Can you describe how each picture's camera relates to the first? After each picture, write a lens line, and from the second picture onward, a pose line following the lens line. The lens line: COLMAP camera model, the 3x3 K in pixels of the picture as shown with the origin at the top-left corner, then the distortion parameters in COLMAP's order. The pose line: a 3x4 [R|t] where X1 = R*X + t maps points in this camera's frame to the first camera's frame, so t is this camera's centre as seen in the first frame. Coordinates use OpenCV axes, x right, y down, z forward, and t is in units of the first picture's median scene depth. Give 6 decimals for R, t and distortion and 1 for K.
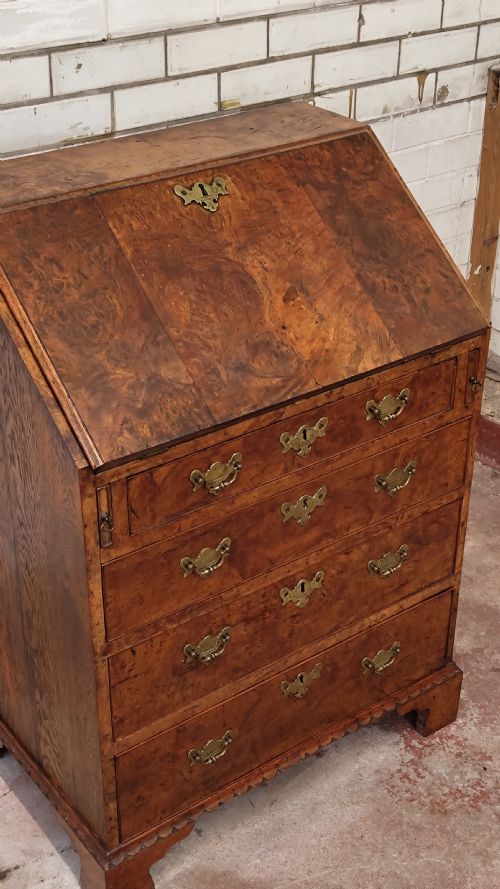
lens RADIAL K [[1253.6, 0, 257.9], [0, 1253.6, 448.7], [0, 0, 1]] dist [0.030917, 0.000000]
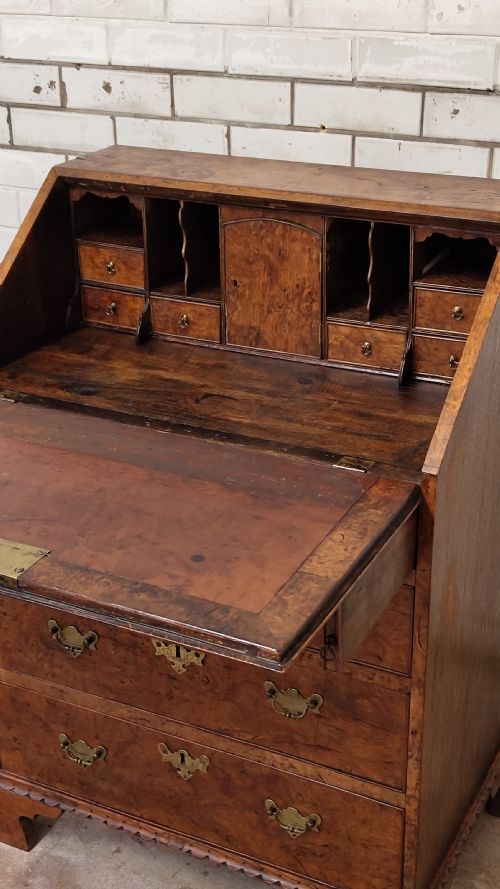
lens RADIAL K [[1253.6, 0, 242.9], [0, 1253.6, 451.3], [0, 0, 1]] dist [0.030917, 0.000000]
pose [[0.439546, 0.365802, -0.820359, 0.727565], [-0.441239, 0.883456, 0.157523, -0.175466], [0.782373, 0.292735, 0.549726, 0.481214]]
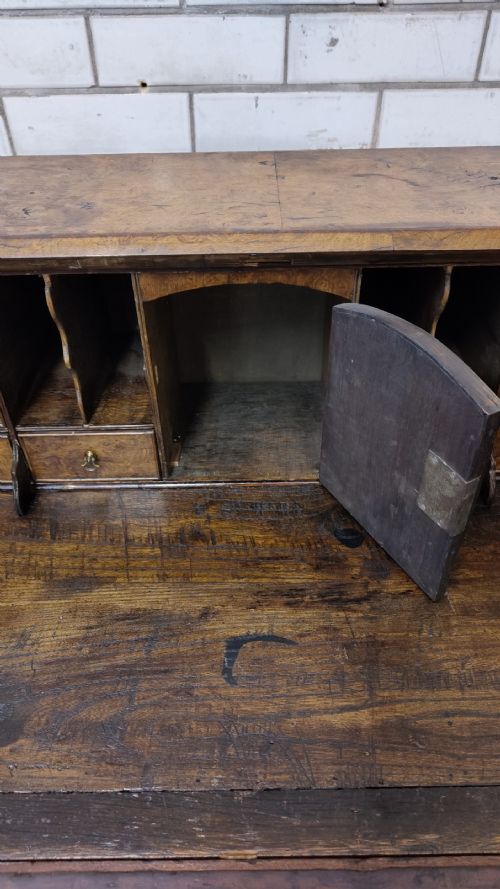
lens RADIAL K [[624.4, 0, 251.8], [0, 624.4, 448.6], [0, 0, 1]] dist [0.011677, -0.006842]
pose [[0.805863, 0.378735, -0.455131, 0.071789], [-0.282430, 0.921464, 0.266717, -0.196577], [0.520402, -0.086395, 0.849540, 0.737845]]
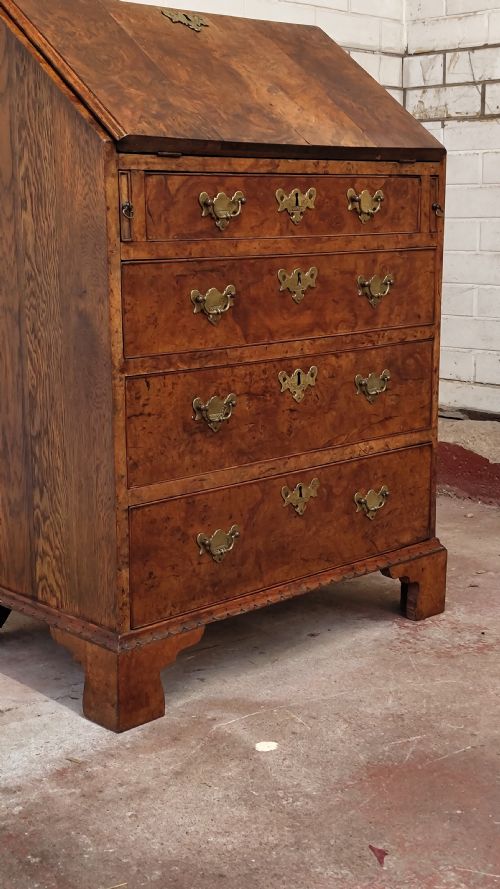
lens RADIAL K [[1234.5, 0, 251.6], [0, 1234.5, 462.9], [0, 0, 1]] dist [0.045131, 0.000000]
pose [[0.992745, -0.038232, 0.113998, -0.116764], [0.073254, 0.944143, -0.321290, 0.483270], [-0.095347, 0.327310, 0.940094, 0.077059]]
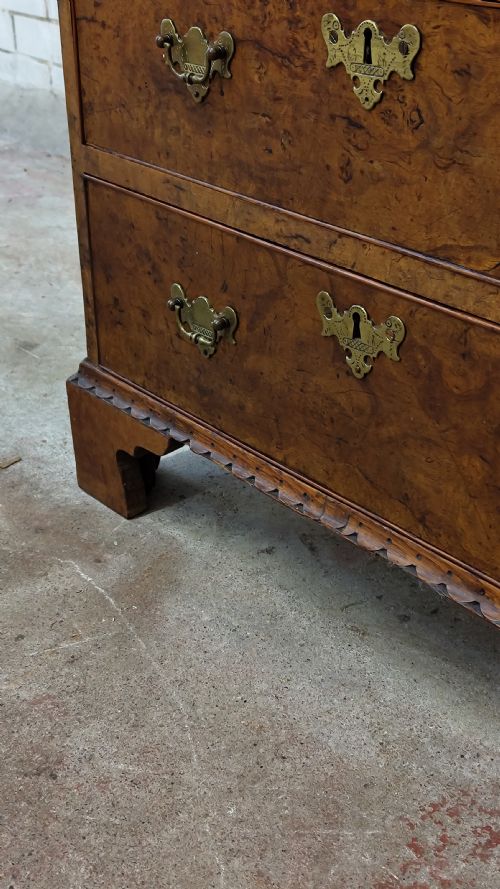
lens RADIAL K [[1253.6, 0, 229.2], [0, 1253.6, 484.2], [0, 0, 1]] dist [0.030917, 0.000000]
pose [[0.028371, 0.481354, -0.876067, 0.442339], [-0.492338, 0.769470, 0.406841, 0.074901], [0.869942, 0.419778, 0.258820, 0.890244]]
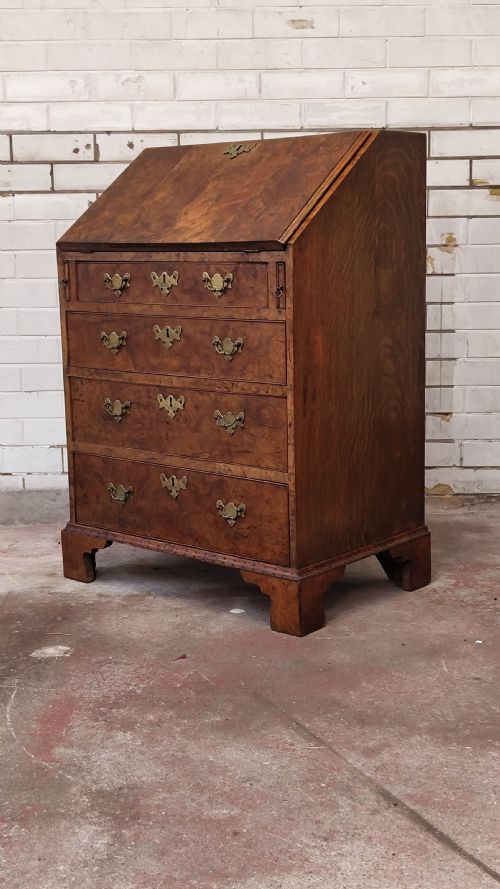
lens RADIAL K [[1253.6, 0, 248.9], [0, 1253.6, 445.5], [0, 0, 1]] dist [0.030917, 0.000000]
pose [[0.790362, 0.082600, -0.607046, 0.850510], [-0.290527, 0.922901, -0.252682, 0.576308], [0.539371, 0.376073, 0.753424, -0.183159]]
